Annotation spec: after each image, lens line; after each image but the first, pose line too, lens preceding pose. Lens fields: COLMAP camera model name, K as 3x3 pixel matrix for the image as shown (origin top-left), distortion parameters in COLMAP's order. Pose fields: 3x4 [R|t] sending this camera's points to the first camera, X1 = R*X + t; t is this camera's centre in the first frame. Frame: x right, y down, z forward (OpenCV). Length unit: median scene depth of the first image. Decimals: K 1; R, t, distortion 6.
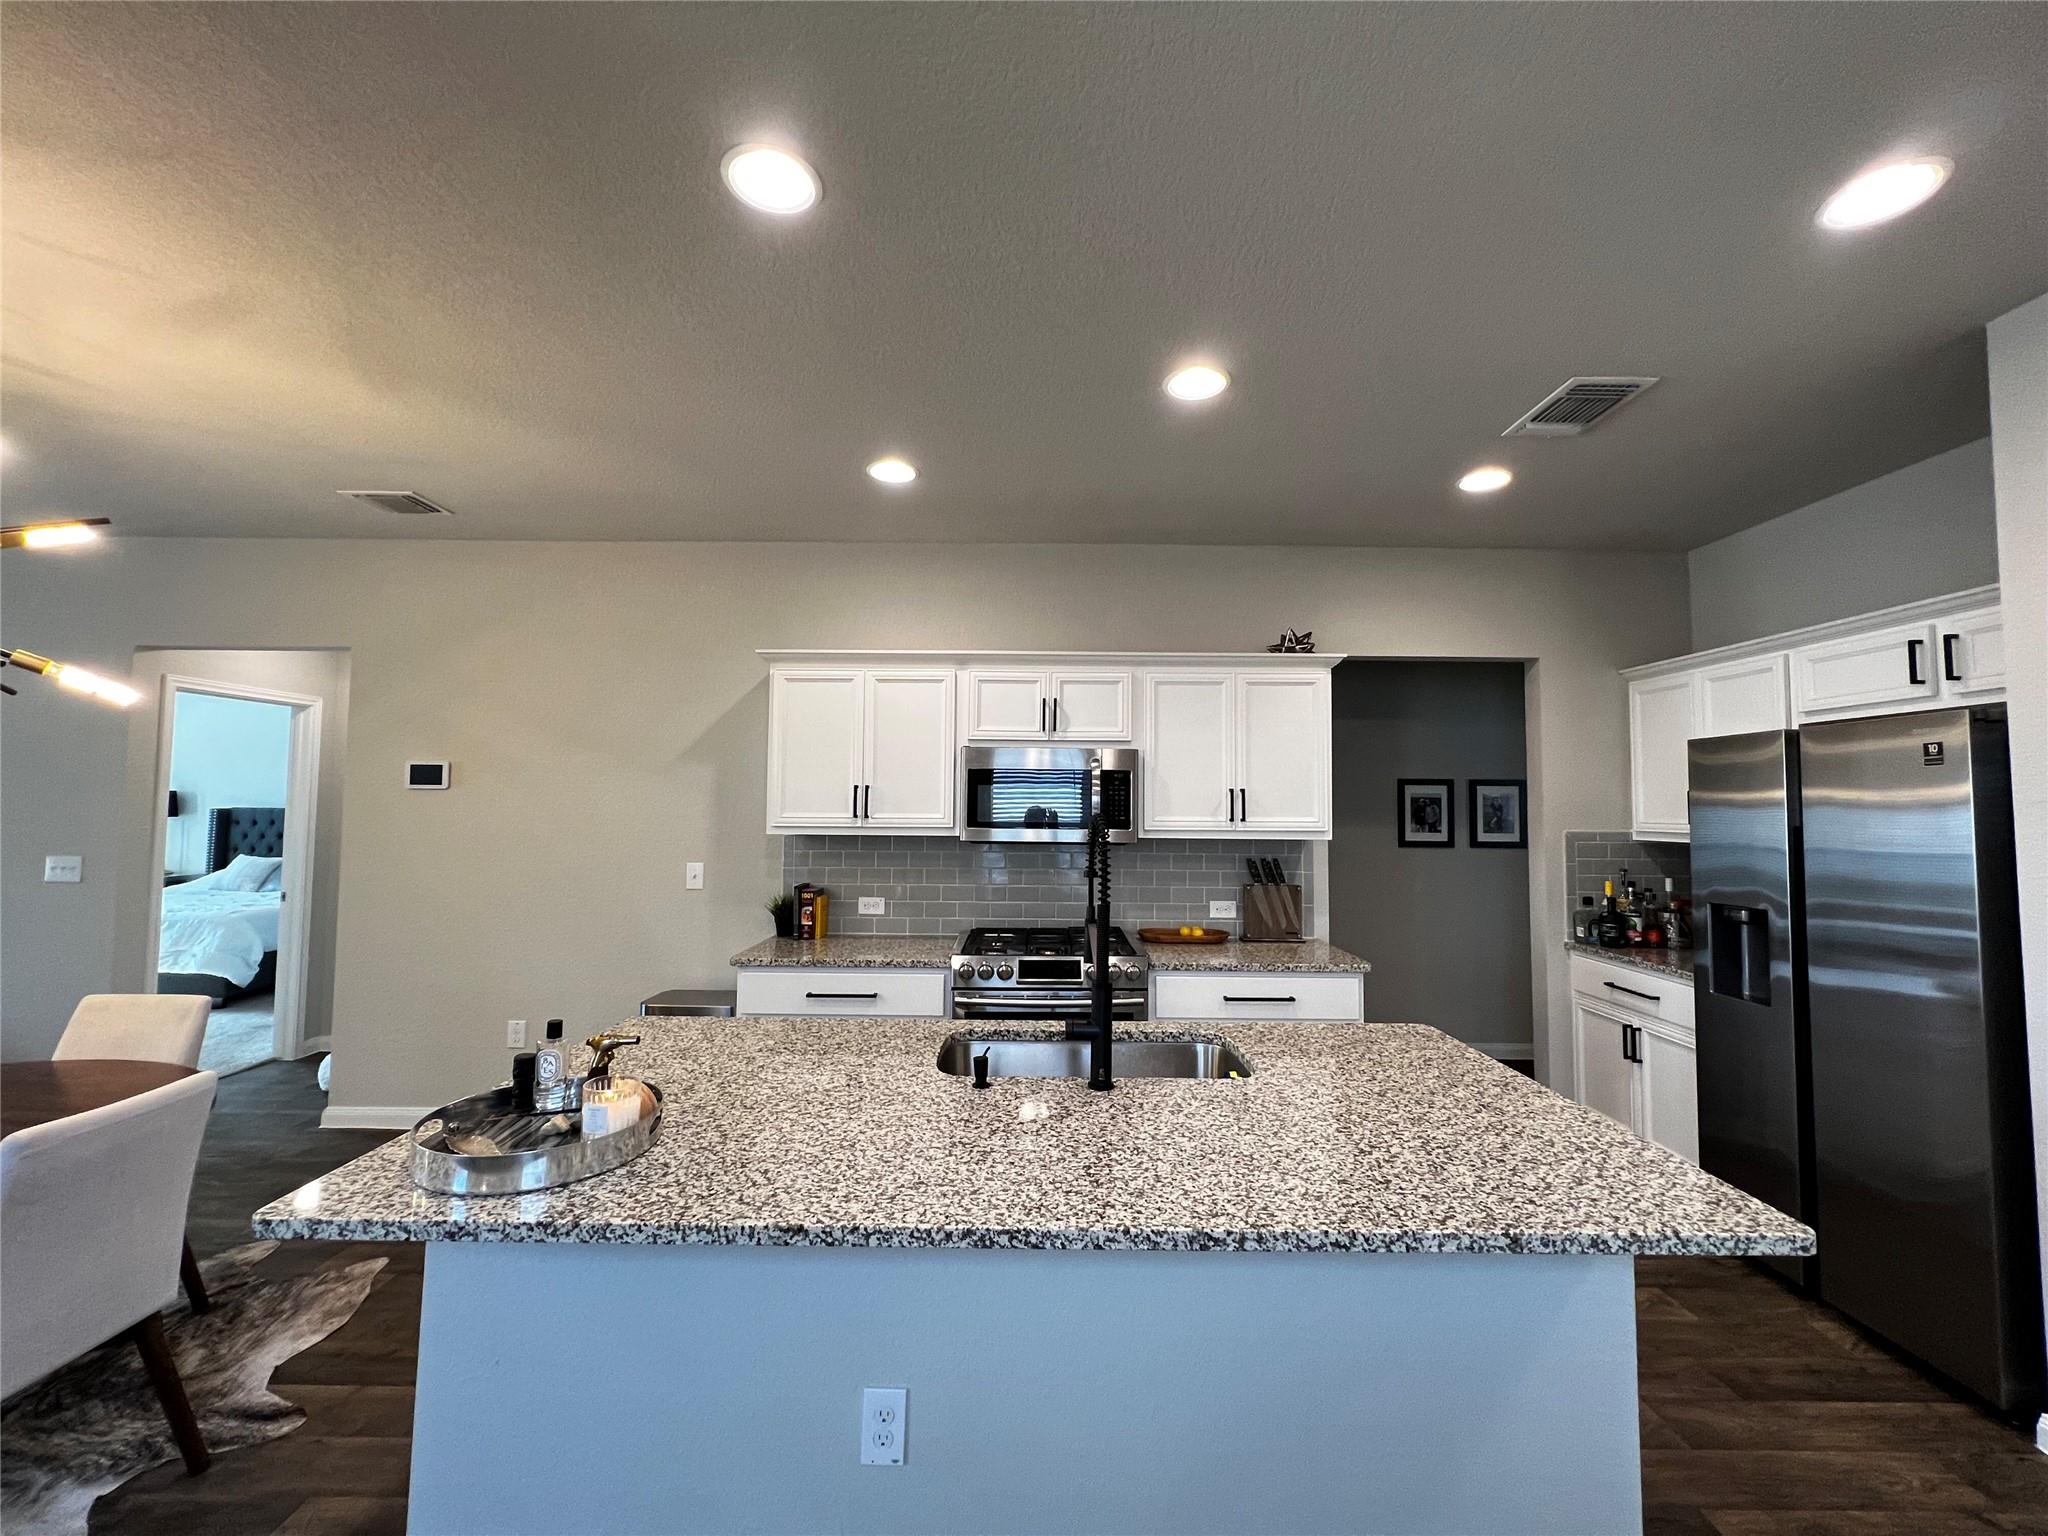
lens RADIAL K [[803.2, 0, 1024.0], [0, 803.2, 768.0], [0, 0, 1]] dist [-0.008400, -0.000358]
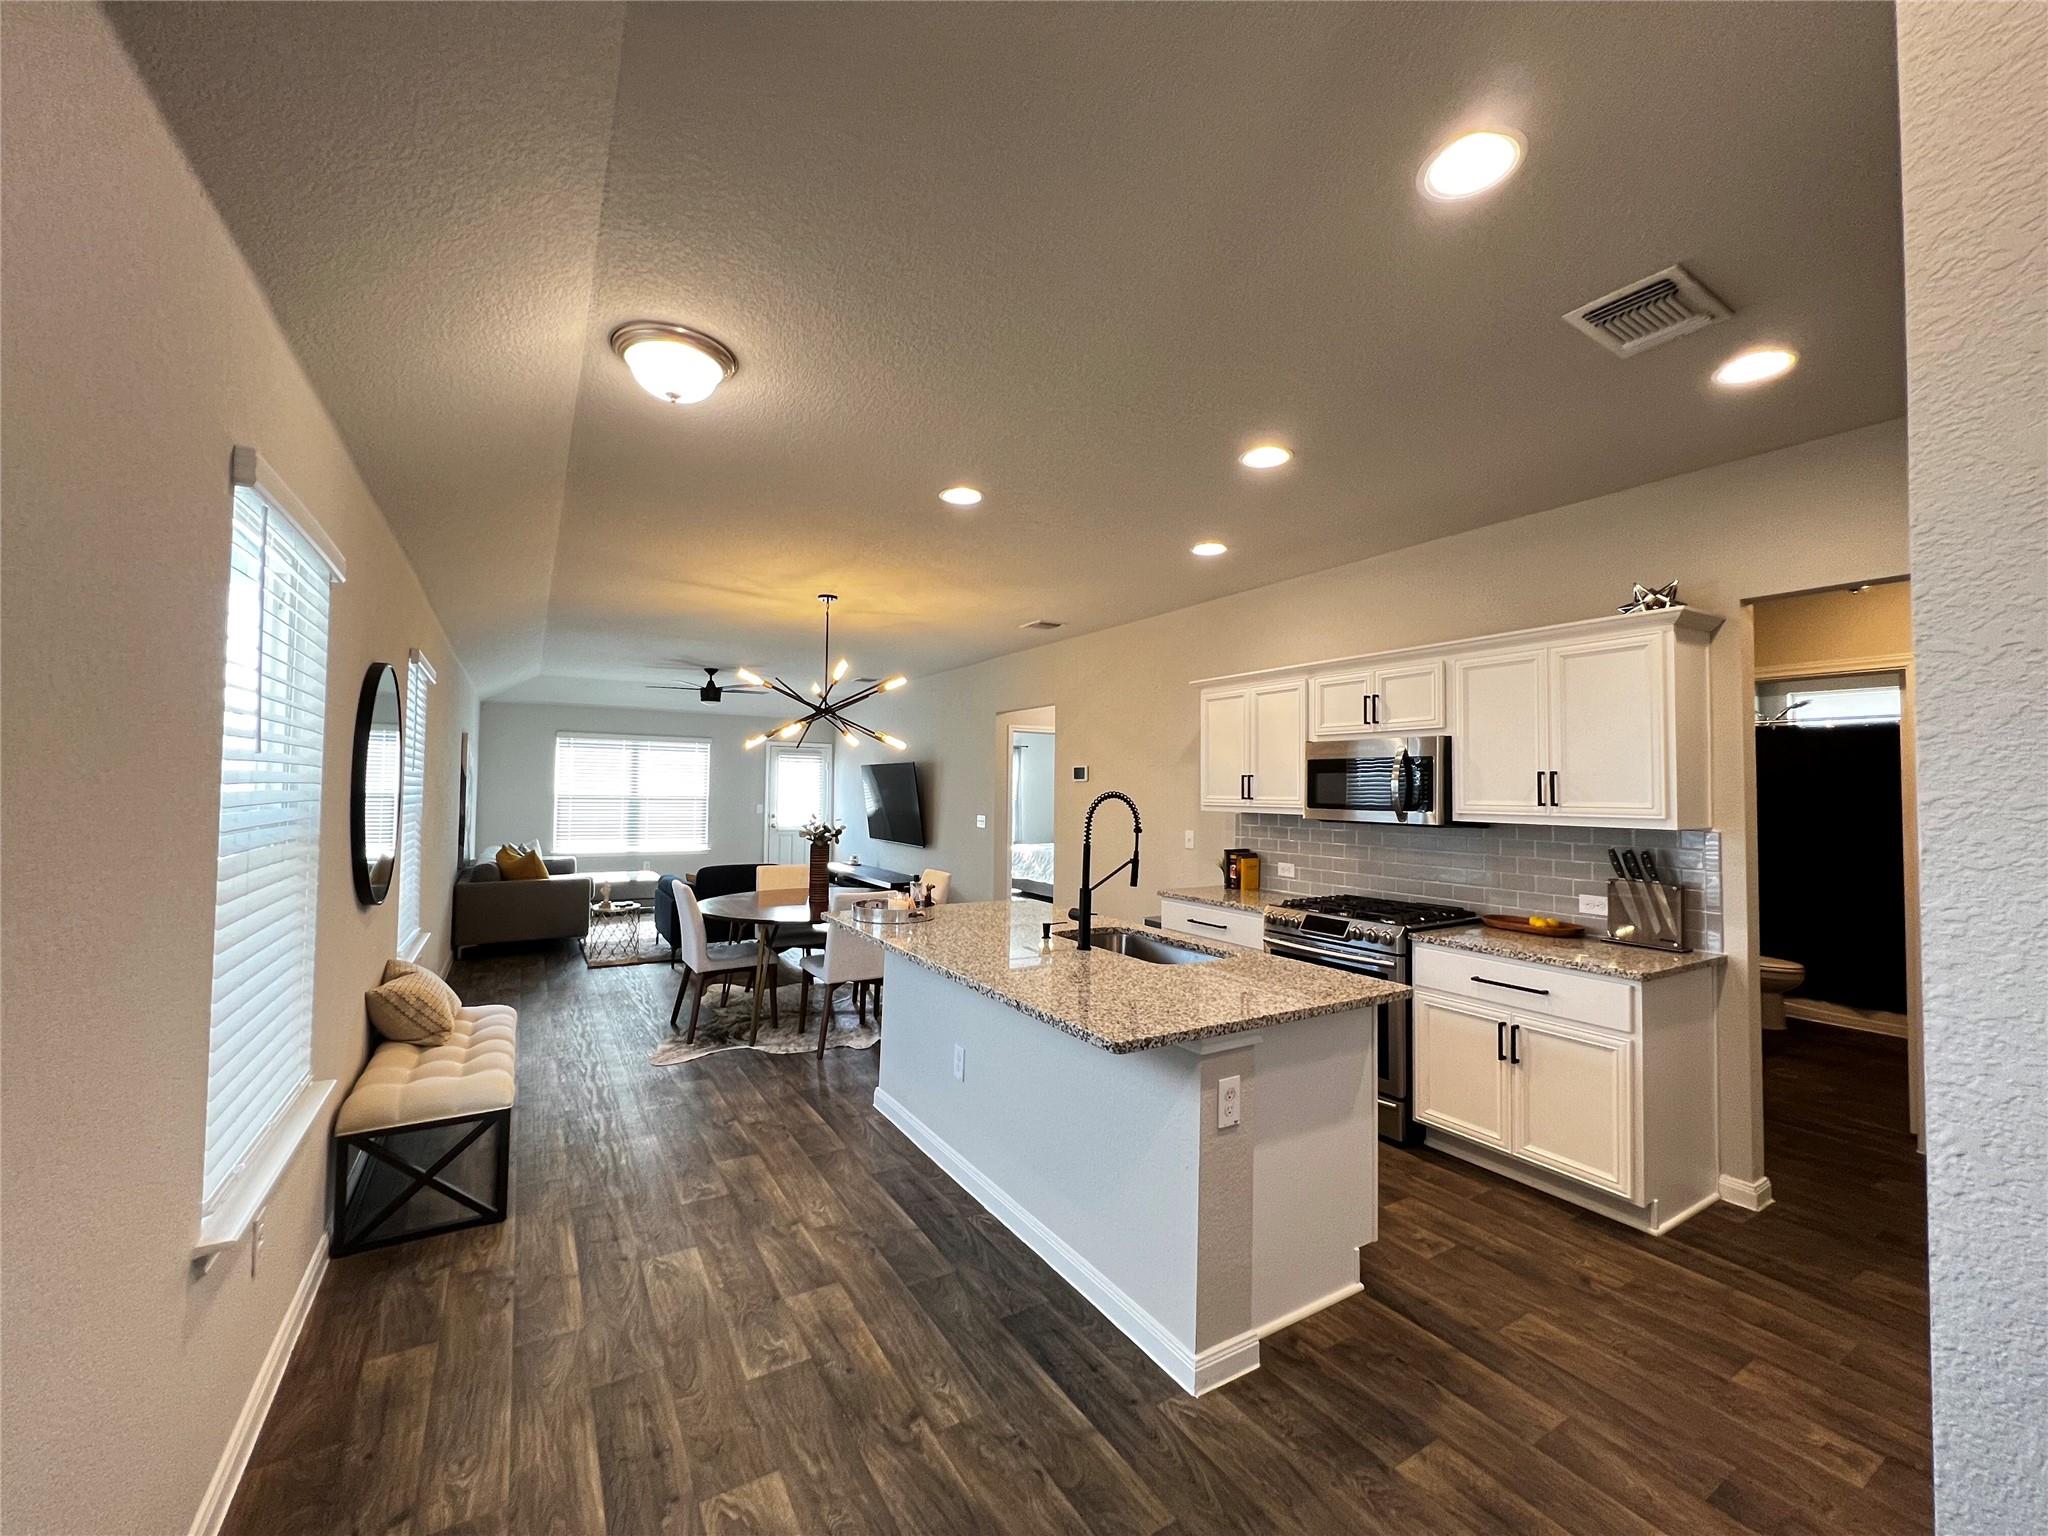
lens RADIAL K [[803.2, 0, 1024.0], [0, 803.2, 768.0], [0, 0, 1]] dist [-0.008400, -0.000358]
pose [[0.523801, -0.025738, -0.851452, 0.723188], [0.037407, 0.999274, -0.007194, 0.006061], [0.851019, -0.028083, 0.524383, -0.007066]]
